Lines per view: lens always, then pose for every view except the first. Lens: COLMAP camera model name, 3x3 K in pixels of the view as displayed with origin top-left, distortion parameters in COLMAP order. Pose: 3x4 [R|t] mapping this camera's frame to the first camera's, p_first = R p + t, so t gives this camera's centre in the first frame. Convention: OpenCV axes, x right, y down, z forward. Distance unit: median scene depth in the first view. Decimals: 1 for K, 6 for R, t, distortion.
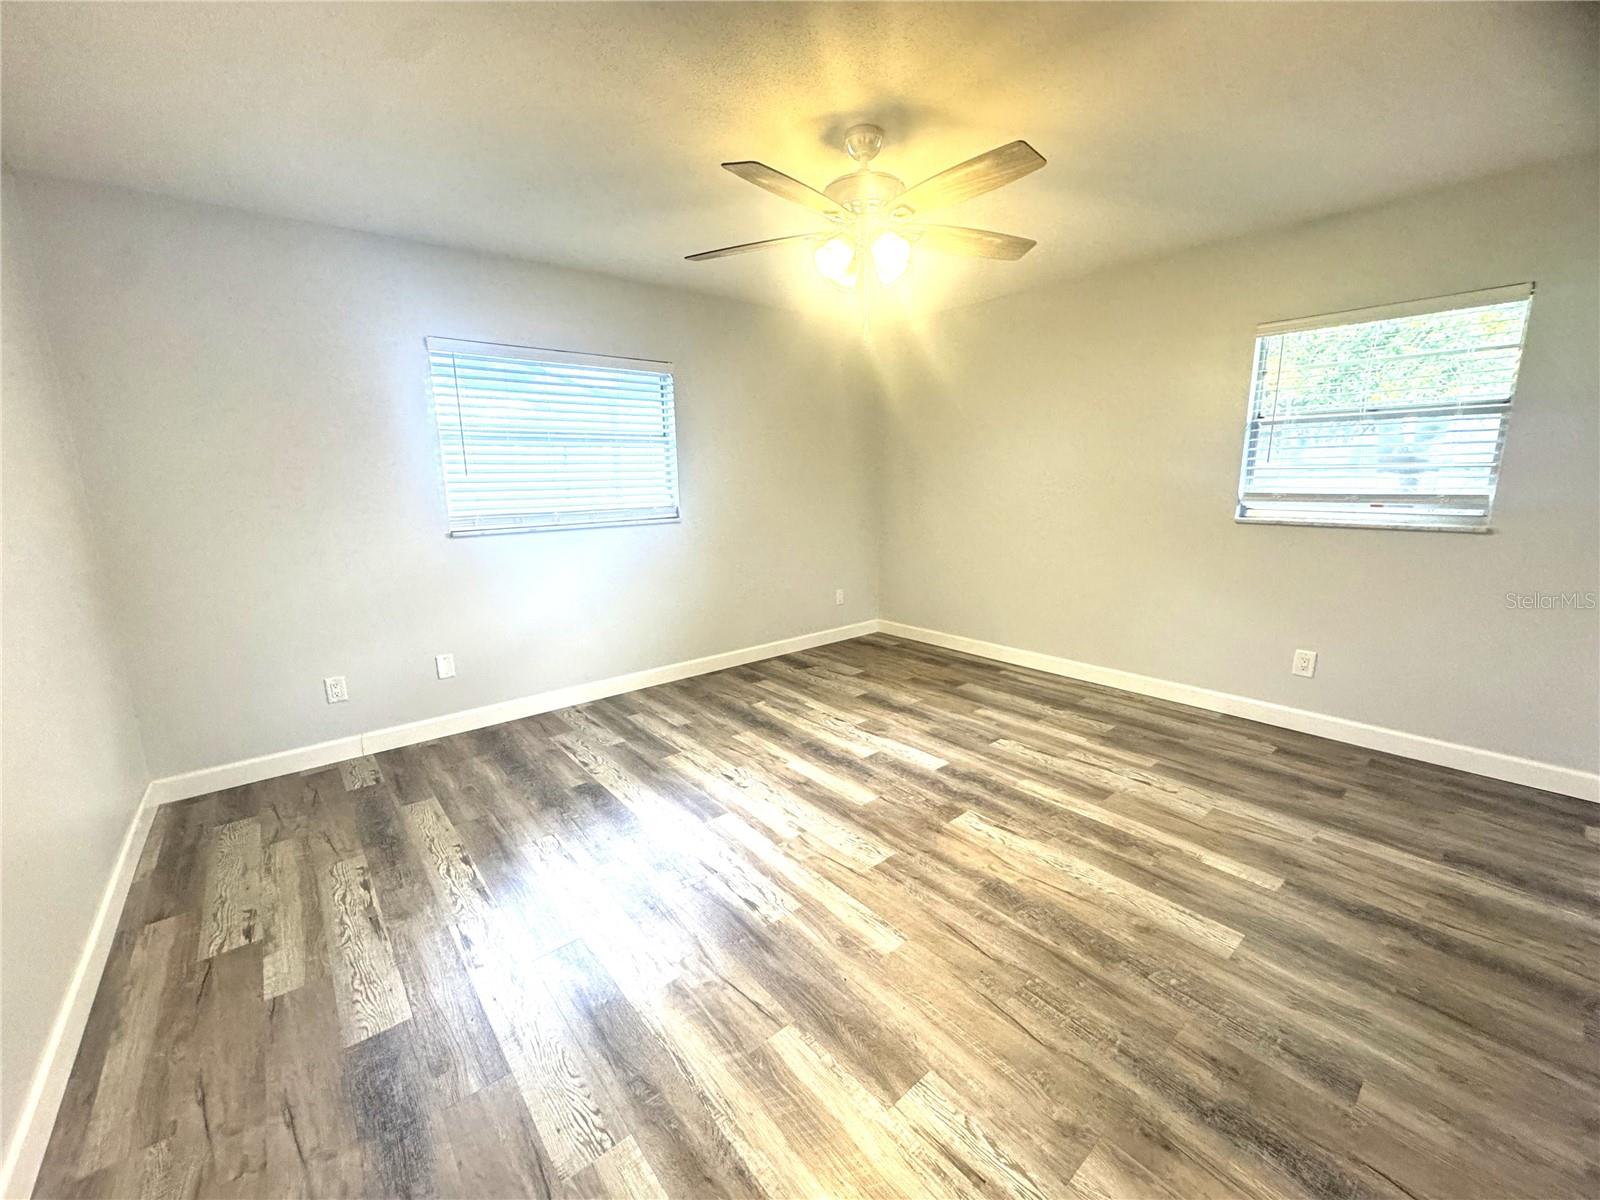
lens RADIAL K [[638.7, 0, 800.0], [0, 638.7, 600.0], [0, 0, 1]] dist [-0.003827, -0.000035]
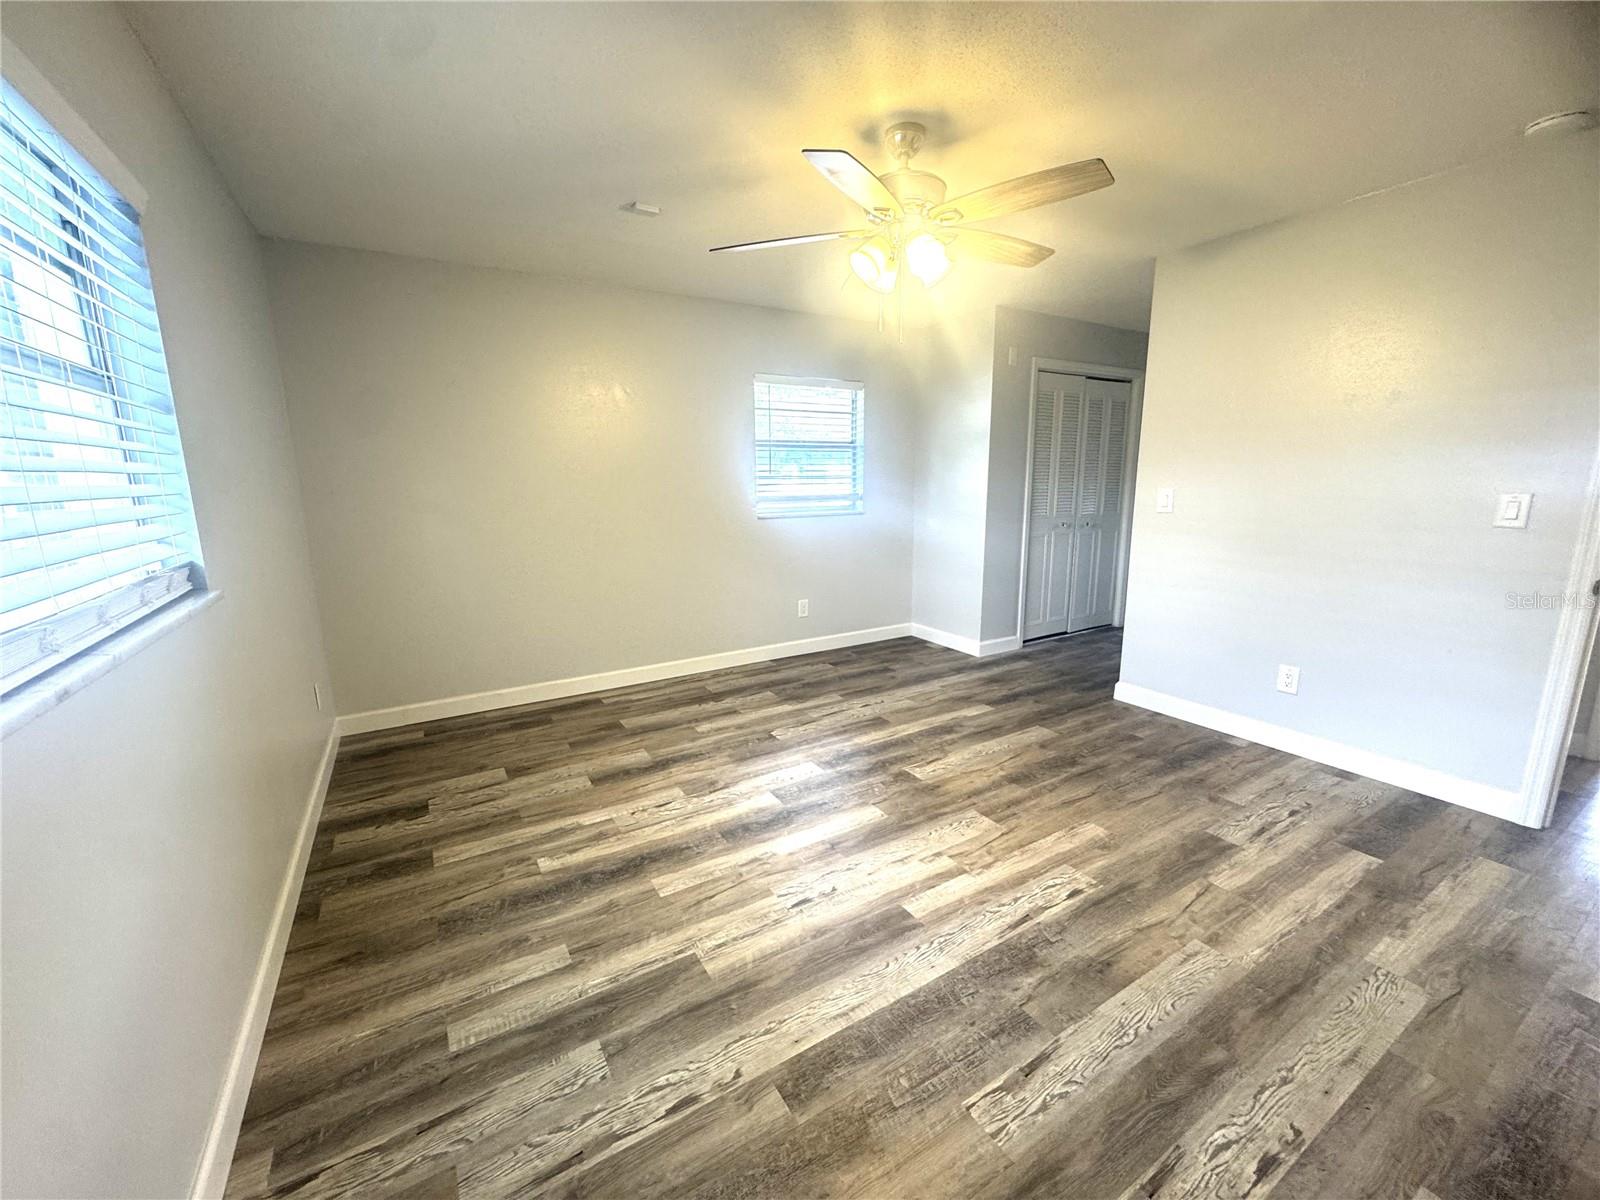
lens RADIAL K [[638.7, 0, 800.0], [0, 638.7, 600.0], [0, 0, 1]] dist [-0.003827, -0.000035]
pose [[0.152394, -0.174520, 0.972789, -0.682093], [0.199376, 0.969478, 0.142692, -0.138362], [-0.968001, 0.172206, 0.182538, 0.746404]]
